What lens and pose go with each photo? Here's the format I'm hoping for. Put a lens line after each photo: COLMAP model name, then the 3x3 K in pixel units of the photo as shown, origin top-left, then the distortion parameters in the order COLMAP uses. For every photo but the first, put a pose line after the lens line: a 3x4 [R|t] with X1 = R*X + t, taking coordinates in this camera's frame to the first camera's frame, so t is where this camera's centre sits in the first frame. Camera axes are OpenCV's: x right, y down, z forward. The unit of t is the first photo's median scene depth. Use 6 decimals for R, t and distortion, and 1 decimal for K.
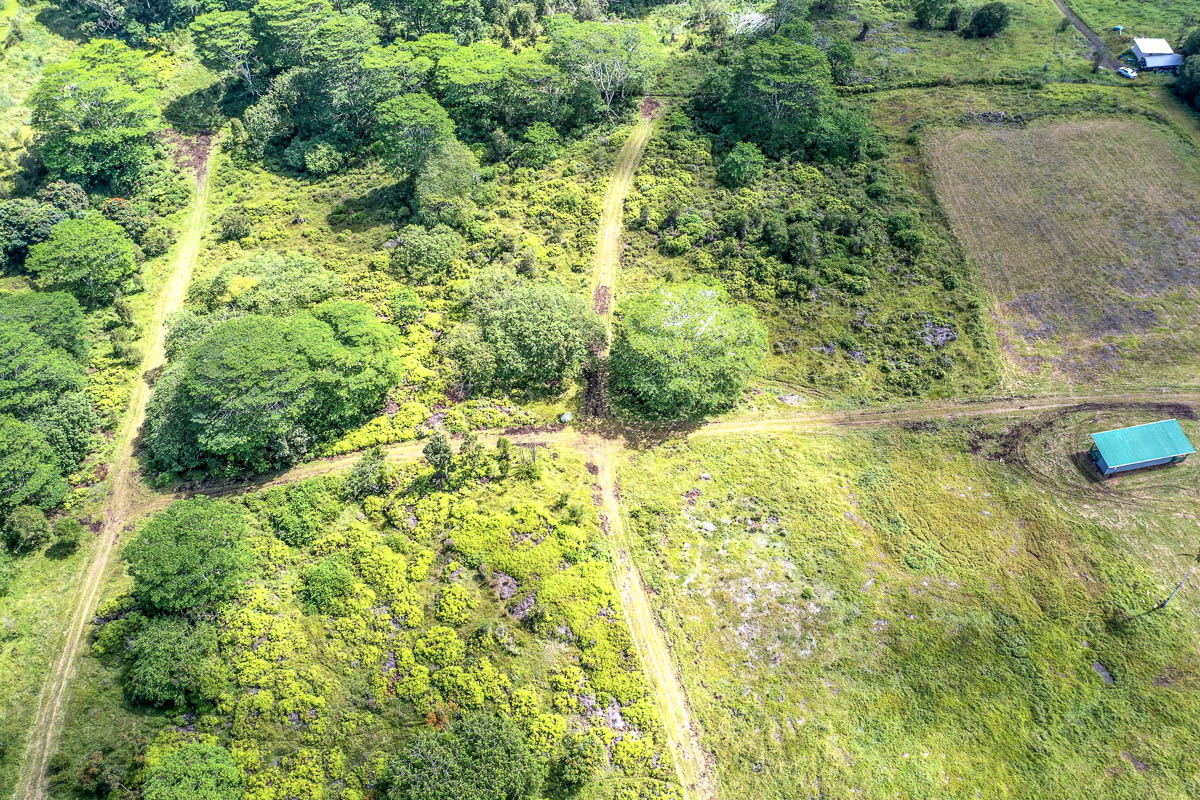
lens RADIAL K [[972.4, 0, 600.0], [0, 972.4, 400.0], [0, 0, 1]] dist [0.010029, -0.003335]
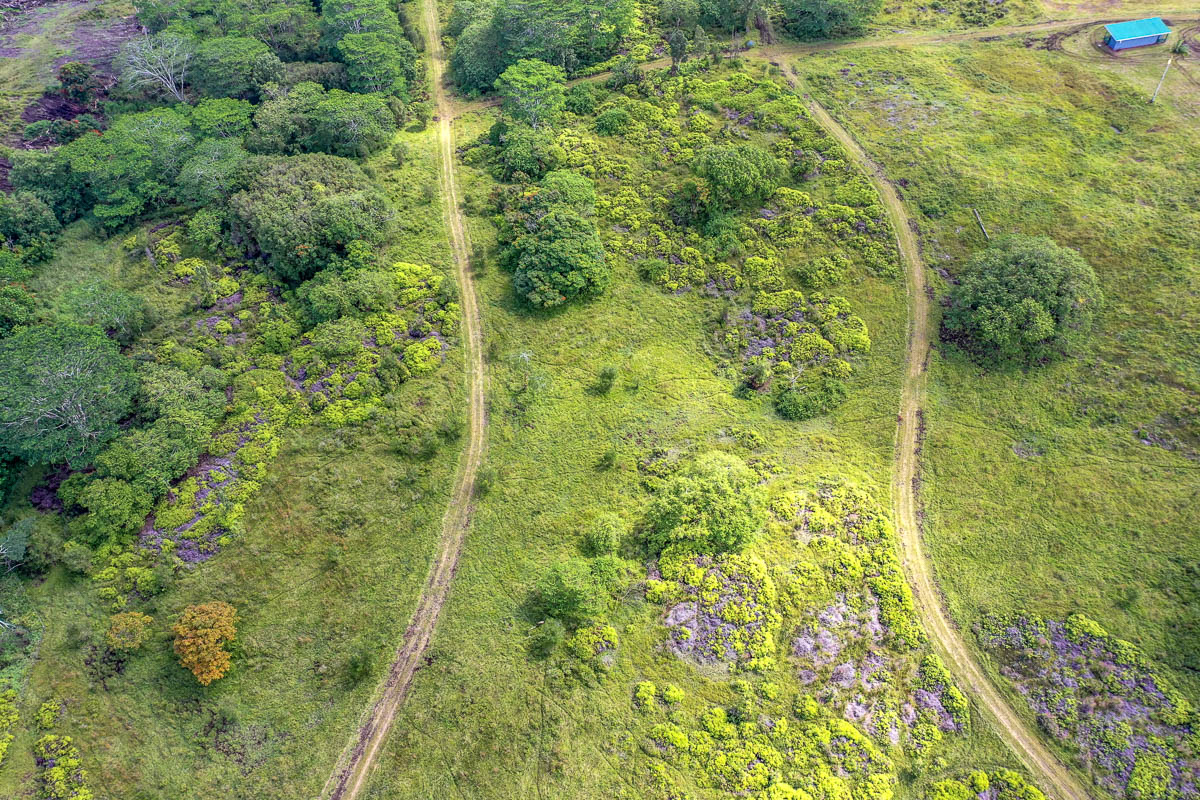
lens RADIAL K [[972.4, 0, 600.0], [0, 972.4, 400.0], [0, 0, 1]] dist [0.010029, -0.003335]
pose [[0.999935, -0.008005, 0.008112, -0.279042], [0.008051, 0.999951, -0.005684, 0.565059], [-0.008066, 0.005749, 0.999951, -0.478016]]
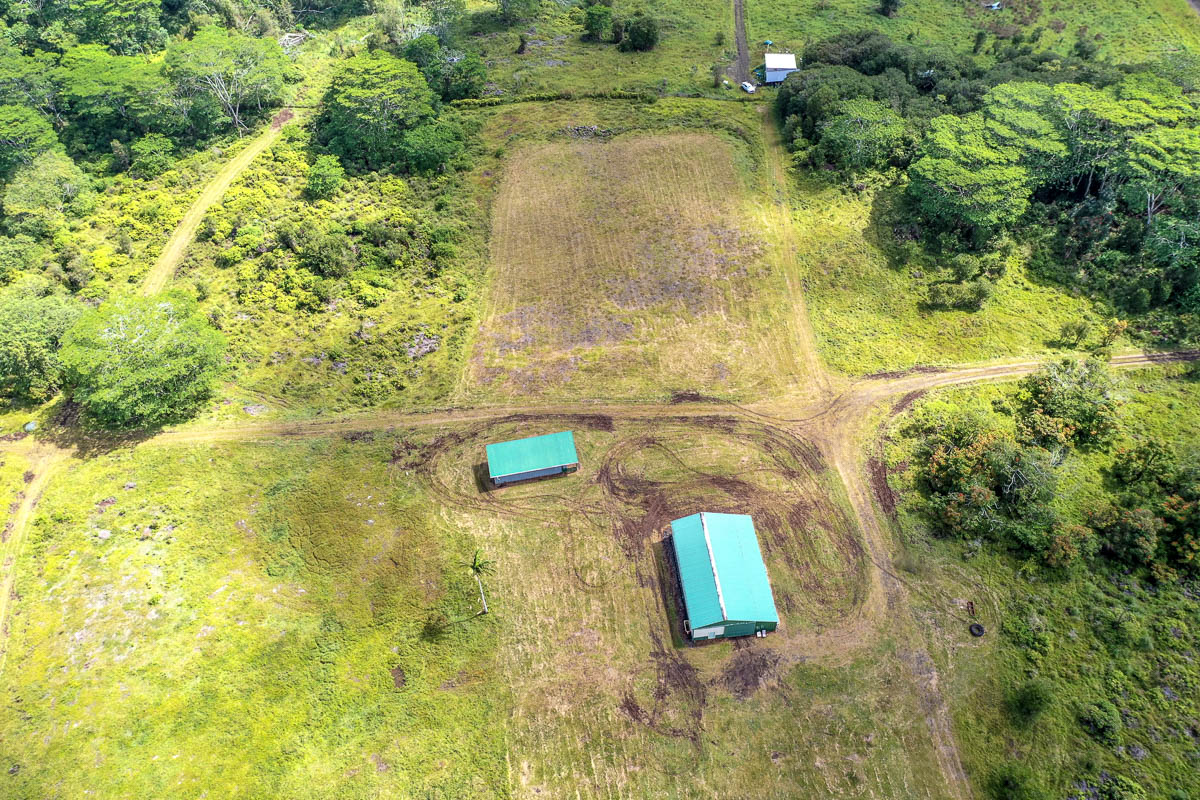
lens RADIAL K [[972.4, 0, 600.0], [0, 972.4, 400.0], [0, 0, 1]] dist [0.010029, -0.003335]
pose [[0.999996, 0.002676, -0.000167, 0.560450], [-0.002676, 0.999996, -0.000682, -0.010917], [0.000166, 0.000682, 1.000000, -0.024727]]
